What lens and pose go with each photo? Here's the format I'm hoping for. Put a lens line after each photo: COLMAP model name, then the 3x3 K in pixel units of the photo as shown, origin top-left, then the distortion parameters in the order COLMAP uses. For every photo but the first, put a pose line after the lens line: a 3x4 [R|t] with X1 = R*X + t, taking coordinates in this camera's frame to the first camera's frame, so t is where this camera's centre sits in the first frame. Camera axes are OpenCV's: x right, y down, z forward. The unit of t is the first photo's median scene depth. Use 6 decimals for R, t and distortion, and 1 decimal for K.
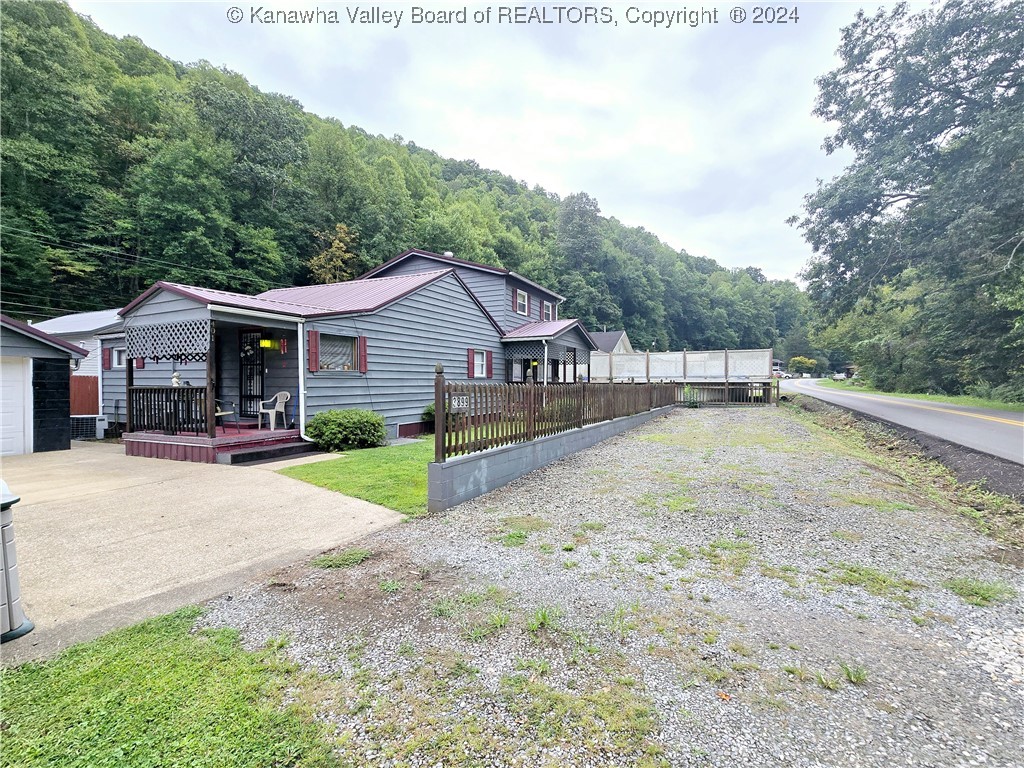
lens RADIAL K [[468.6, 0, 518.5], [0, 468.6, 385.5], [0, 0, 1]] dist [-0.000409, 0.000354]
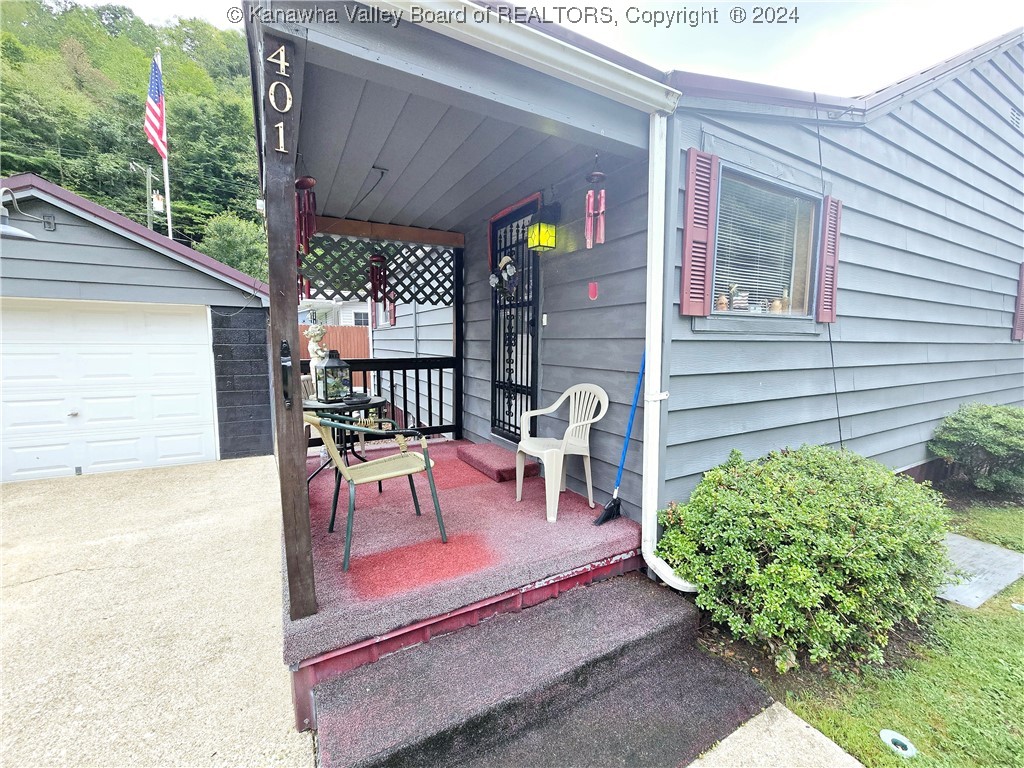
lens RADIAL K [[420.8, 0, 521.8], [0, 420.8, 387.0], [0, 0, 1]] dist [-0.003363, 0.000158]
pose [[0.827528, 0.064422, -0.557716, -0.225360], [-0.010308, 0.994971, 0.099635, -0.007675], [0.561329, -0.076702, 0.824030, 0.439747]]
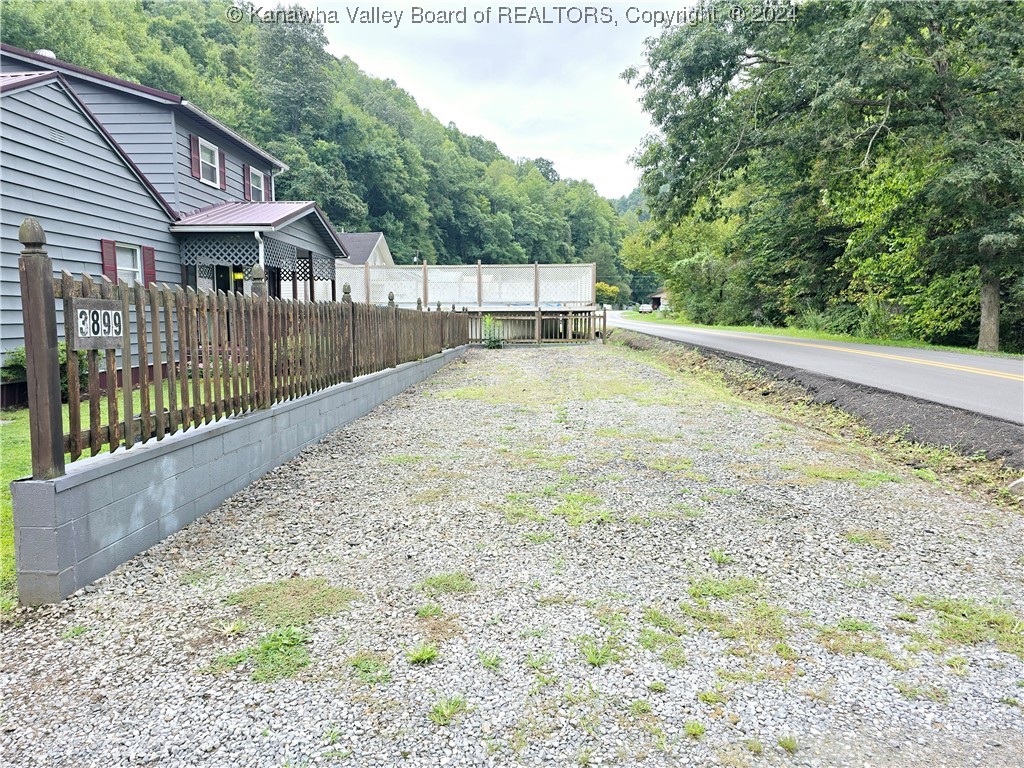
lens RADIAL K [[690.9, 0, 510.8], [0, 690.9, 377.3], [0, 0, 1]] dist [0.072057, -0.071758]
pose [[0.912535, -0.037229, 0.407302, -0.015624], [0.004679, 0.996734, 0.080623, 0.010881], [-0.408973, -0.071666, 0.909728, 0.096155]]
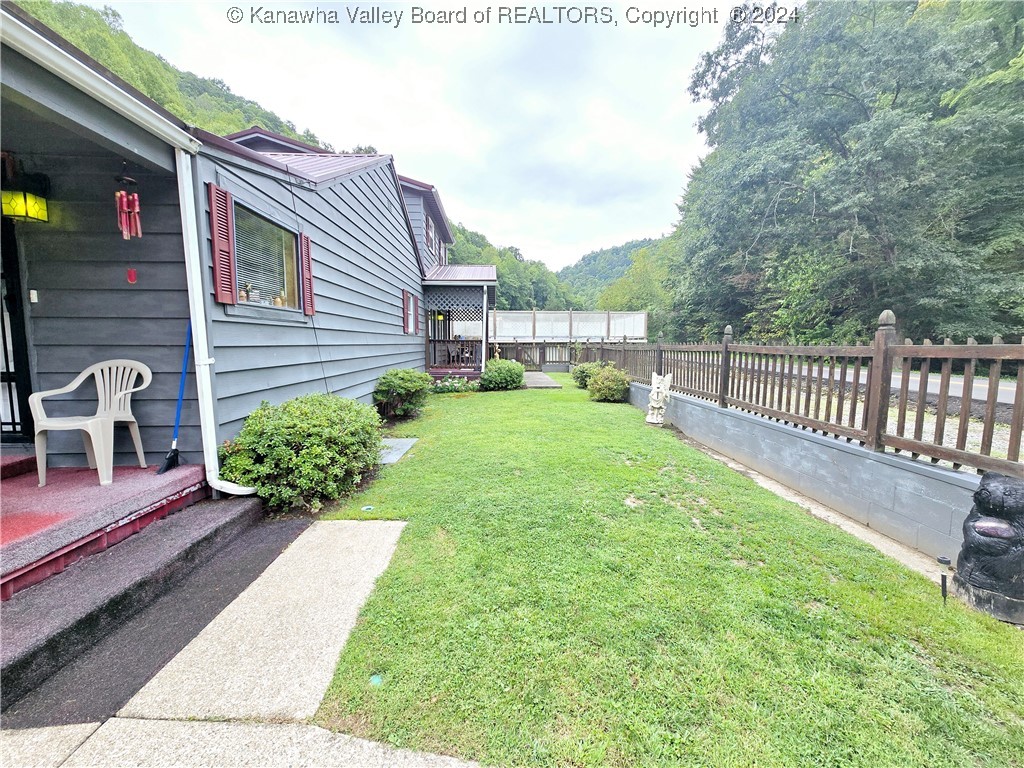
lens RADIAL K [[420.8, 0, 521.8], [0, 420.8, 387.0], [0, 0, 1]] dist [-0.003363, 0.000158]
pose [[0.874474, -0.045332, 0.482949, -0.233428], [-0.001983, 0.995281, 0.097012, 0.001321], [-0.485068, -0.085792, 0.870258, 0.350641]]
